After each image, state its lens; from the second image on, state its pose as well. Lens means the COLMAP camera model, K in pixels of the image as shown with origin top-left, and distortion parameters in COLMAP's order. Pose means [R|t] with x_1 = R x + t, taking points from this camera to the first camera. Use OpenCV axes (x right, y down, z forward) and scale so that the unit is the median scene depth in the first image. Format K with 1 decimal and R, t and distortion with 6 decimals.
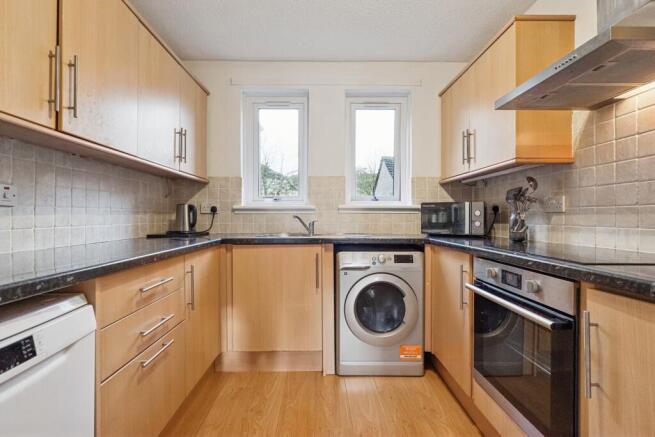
lens RADIAL K [[313.0, 0, 323.4], [0, 313.0, 218.3], [0, 0, 1]] dist [0.003305, -0.000672]
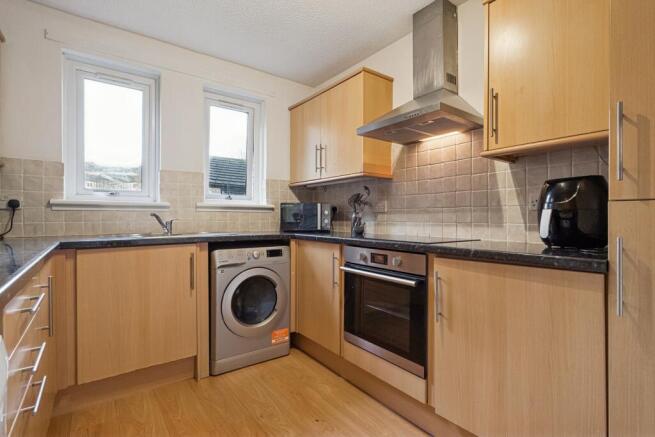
lens RADIAL K [[313.0, 0, 324.6], [0, 313.0, 218.0], [0, 0, 1]] dist [0.003305, -0.000672]
pose [[0.811088, -0.000888, 0.584924, -0.249342], [0.000831, 1.000000, 0.000367, 0.005119], [-0.584924, 0.000188, 0.811088, -0.002729]]
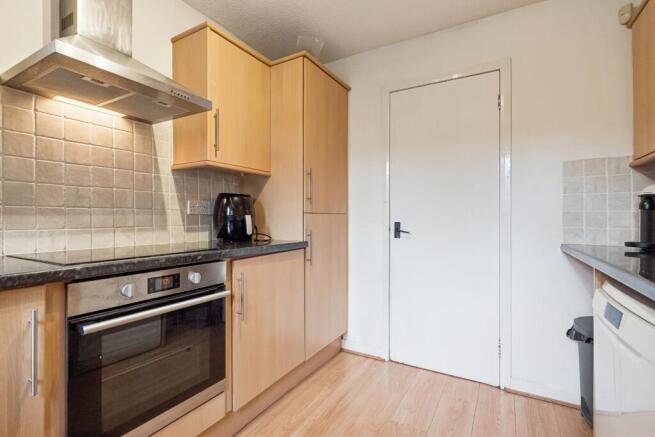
lens RADIAL K [[313.0, 0, 321.8], [0, 313.0, 216.8], [0, 0, 1]] dist [0.003305, -0.000672]
pose [[-0.857488, -0.000399, 0.514504, -0.180623], [-0.000802, 1.000000, -0.000561, -0.005616], [-0.514504, -0.000894, -0.857488, 0.916574]]
